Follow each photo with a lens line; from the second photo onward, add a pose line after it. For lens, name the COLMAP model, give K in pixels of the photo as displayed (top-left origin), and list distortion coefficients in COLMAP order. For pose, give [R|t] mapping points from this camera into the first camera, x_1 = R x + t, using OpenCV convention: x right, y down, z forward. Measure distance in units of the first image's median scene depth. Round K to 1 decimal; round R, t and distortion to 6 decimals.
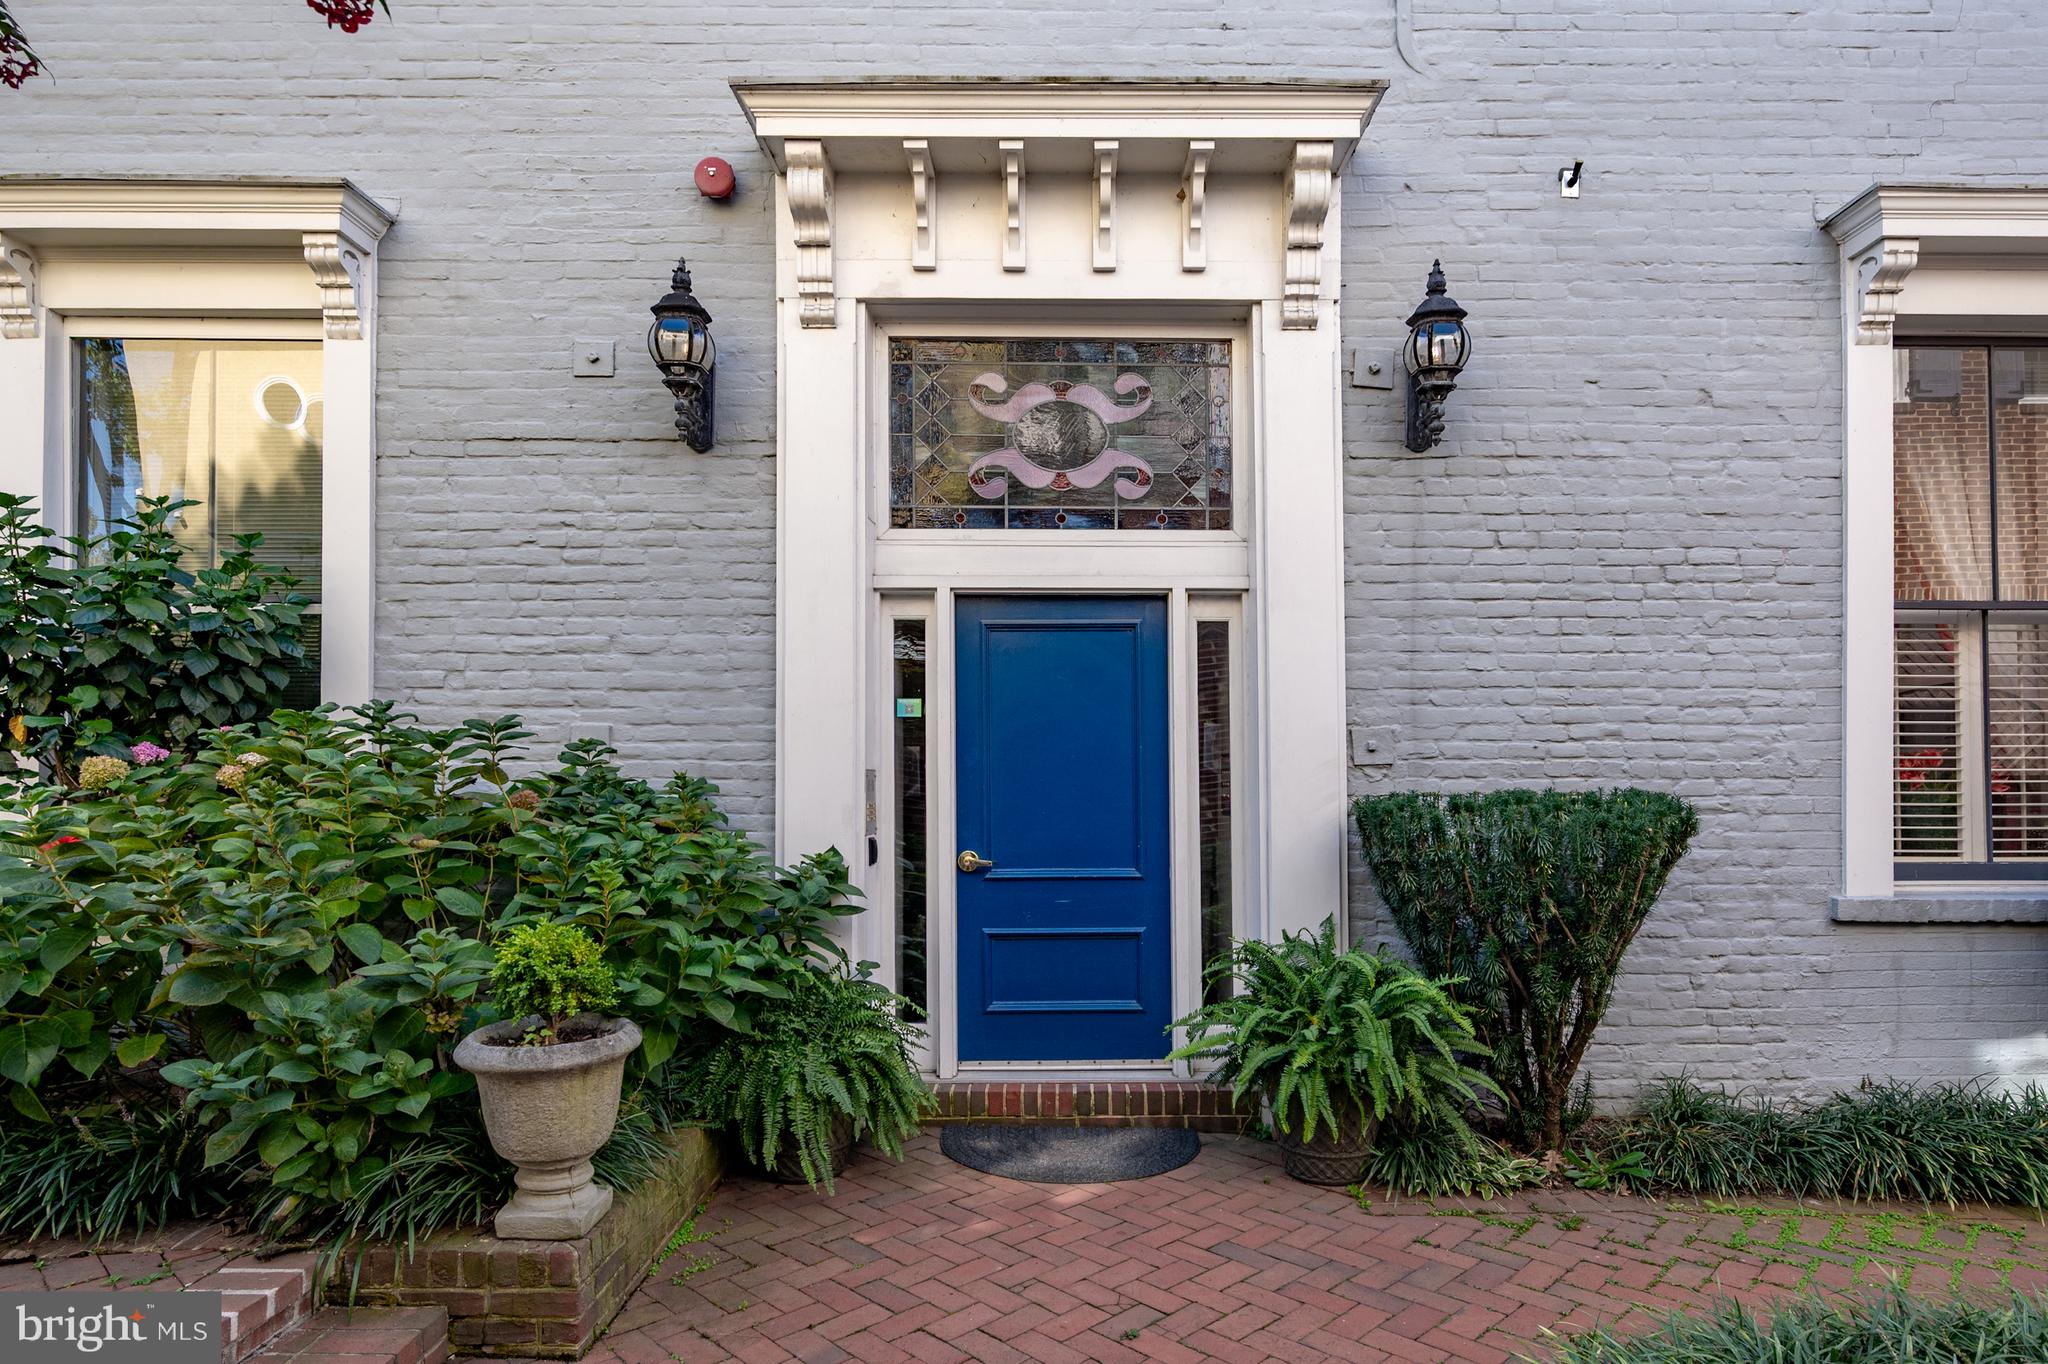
lens RADIAL K [[1135.8, 0, 1100.1], [0, 1135.8, 739.2], [0, 0, 1]] dist [0.002097, -0.000709]
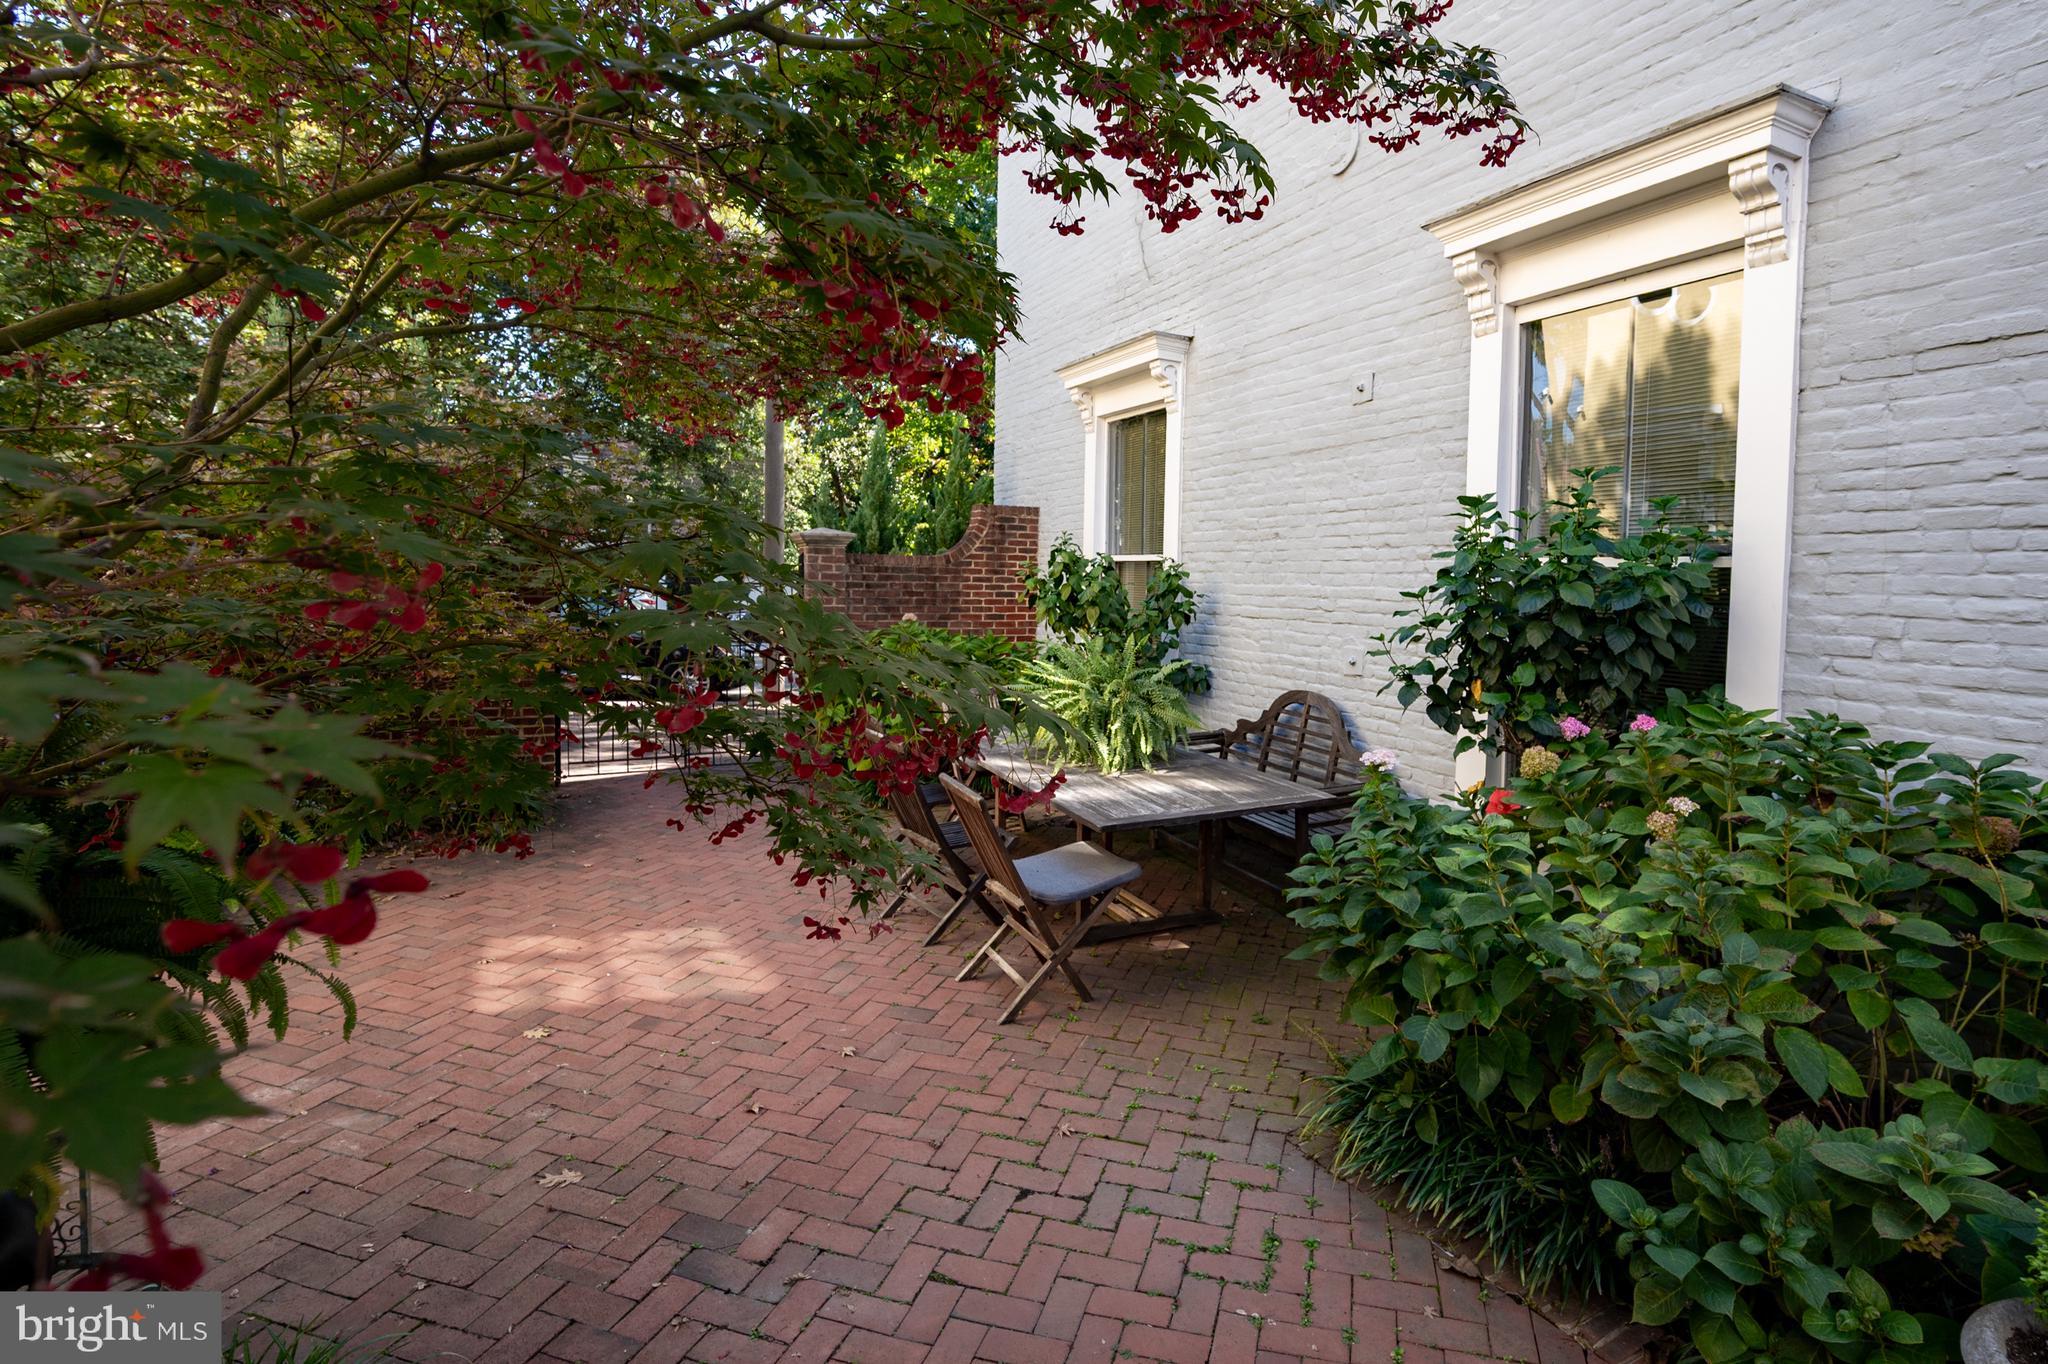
lens RADIAL K [[1065.8, 0, 1073.4], [0, 1065.8, 640.5], [0, 0, 1]] dist [-0.002995, -0.002205]
pose [[0.438043, 0.051033, -0.897504, -0.141575], [-0.004957, 0.998509, 0.054357, -0.102754], [0.898940, -0.019362, 0.437643, 0.138582]]
